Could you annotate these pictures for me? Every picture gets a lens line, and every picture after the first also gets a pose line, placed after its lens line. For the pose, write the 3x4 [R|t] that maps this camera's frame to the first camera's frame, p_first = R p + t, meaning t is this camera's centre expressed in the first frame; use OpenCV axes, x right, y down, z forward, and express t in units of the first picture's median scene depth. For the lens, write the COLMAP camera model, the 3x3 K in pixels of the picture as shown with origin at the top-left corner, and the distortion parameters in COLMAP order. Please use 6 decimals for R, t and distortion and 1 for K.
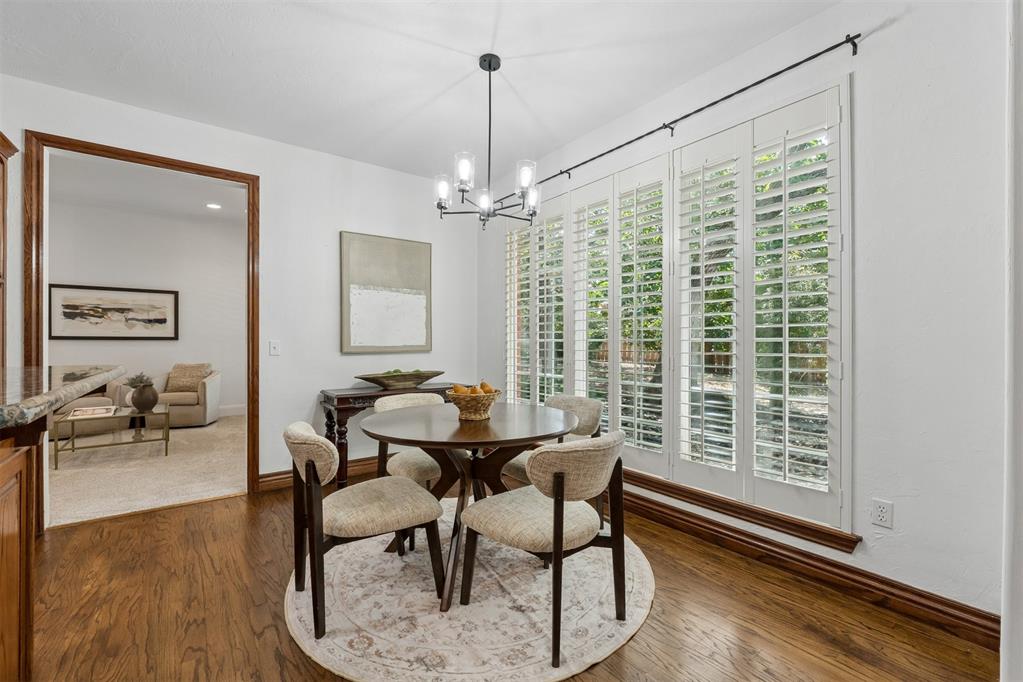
lens RADIAL K [[434.9, 0, 513.9], [0, 434.9, 343.2], [0, 0, 1]] dist [0.001133, 0.000129]
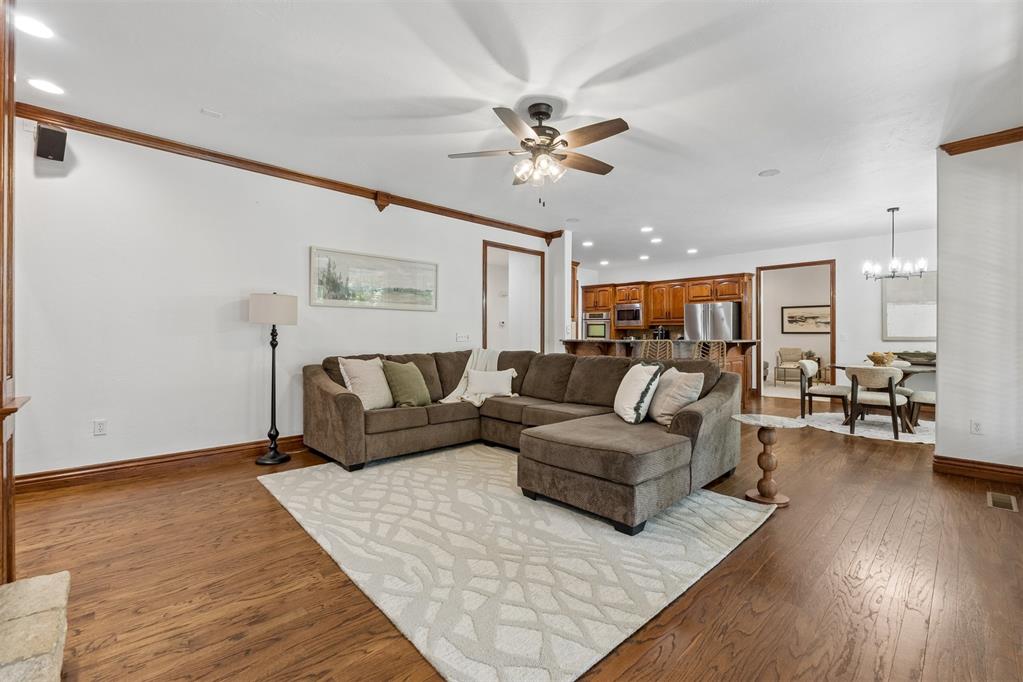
lens RADIAL K [[434.9, 0, 513.6], [0, 434.9, 336.8], [0, 0, 1]] dist [0.001133, 0.000129]
pose [[0.112056, 0.005740, -0.993685, 0.878117], [-0.003180, 0.999980, 0.005418, 0.000670], [0.993697, 0.002552, 0.112072, -0.531191]]
